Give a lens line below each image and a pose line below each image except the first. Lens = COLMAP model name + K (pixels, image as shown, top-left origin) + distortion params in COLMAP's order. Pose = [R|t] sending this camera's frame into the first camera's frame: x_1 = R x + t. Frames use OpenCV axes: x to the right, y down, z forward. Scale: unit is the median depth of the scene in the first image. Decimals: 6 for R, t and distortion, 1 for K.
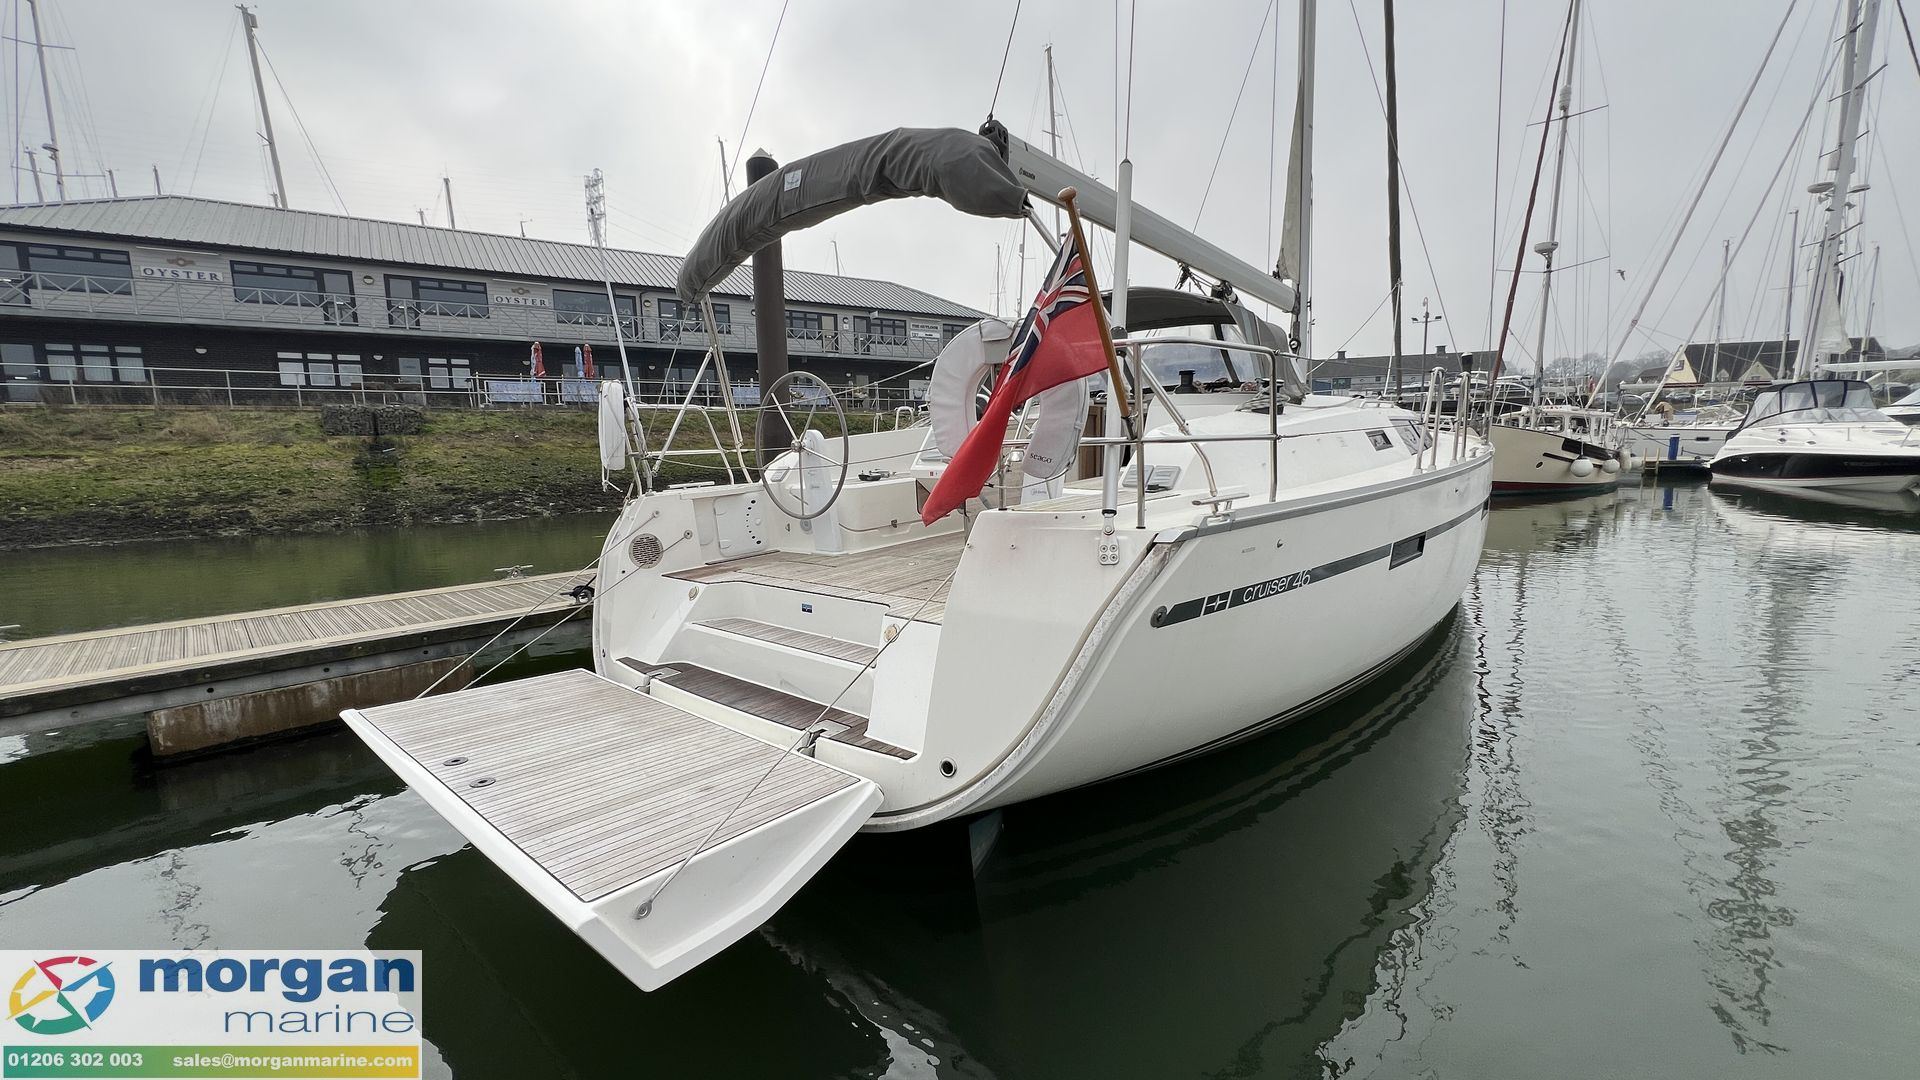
lens RADIAL K [[763.1, 0, 957.3], [0, 763.1, 533.1], [0, 0, 1]] dist [0.000502, -0.000466]
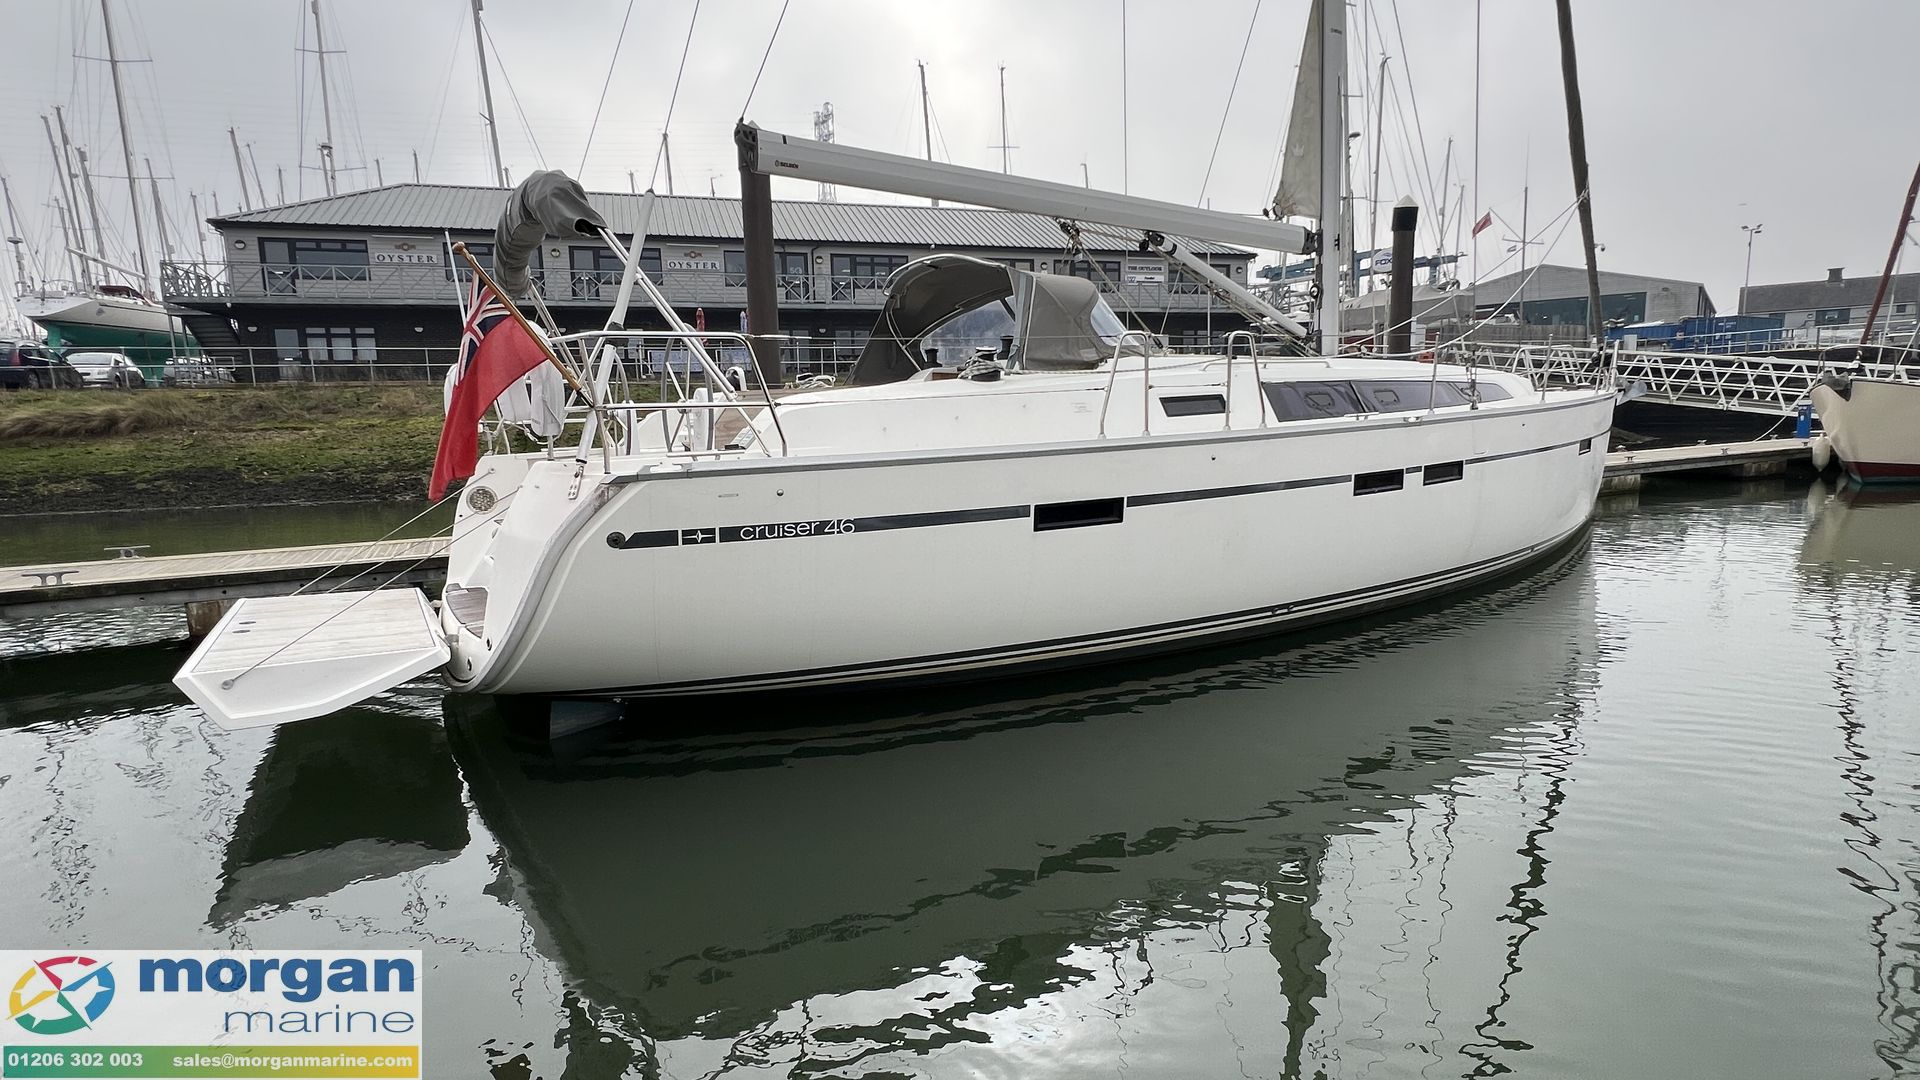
lens RADIAL K [[944.6, 0, 960.0], [0, 944.6, 540.0], [0, 0, 1]] dist [-0.002049, 0.000010]
pose [[0.955077, 0.033462, -0.294461, 0.131012], [-0.028500, 0.999370, 0.021127, 0.005576], [0.294983, -0.011786, 0.955430, -0.040116]]
